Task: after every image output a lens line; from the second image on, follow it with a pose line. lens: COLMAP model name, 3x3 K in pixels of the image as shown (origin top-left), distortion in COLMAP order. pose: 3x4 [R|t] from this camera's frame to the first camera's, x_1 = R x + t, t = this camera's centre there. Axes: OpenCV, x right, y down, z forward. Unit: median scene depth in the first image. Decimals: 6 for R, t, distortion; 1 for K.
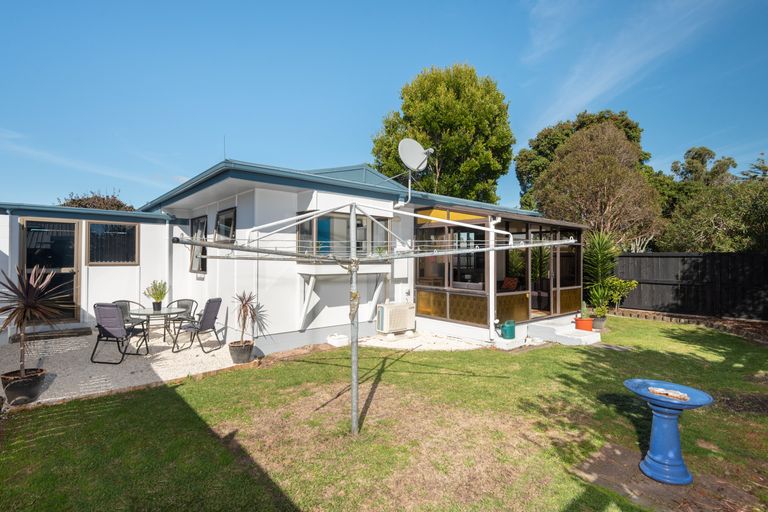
lens RADIAL K [[370.5, 0, 395.9], [0, 370.5, 258.5], [0, 0, 1]] dist [0.006305, -0.002702]
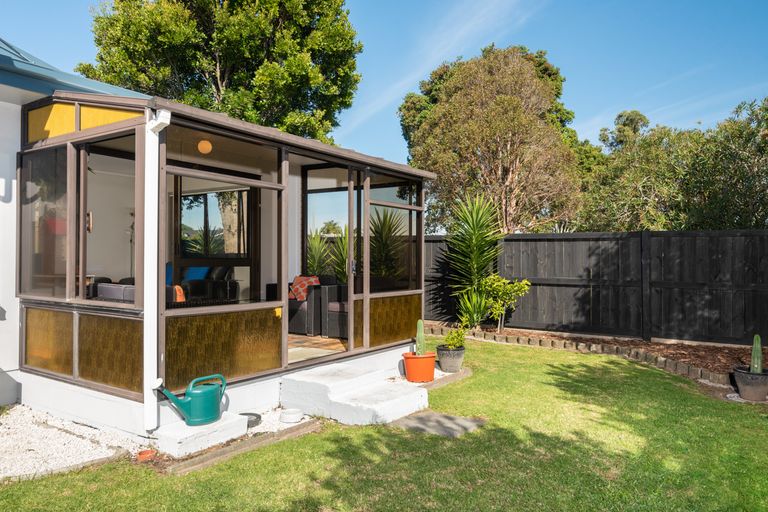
lens RADIAL K [[554.3, 0, 384.9], [0, 554.3, 255.4], [0, 0, 1]] dist [0.047302, 0.002658]
pose [[0.963611, 0.002019, 0.267302, 0.167393], [-0.001983, 0.999998, -0.000403, 0.018075], [-0.267302, -0.000142, 0.963613, 0.184446]]
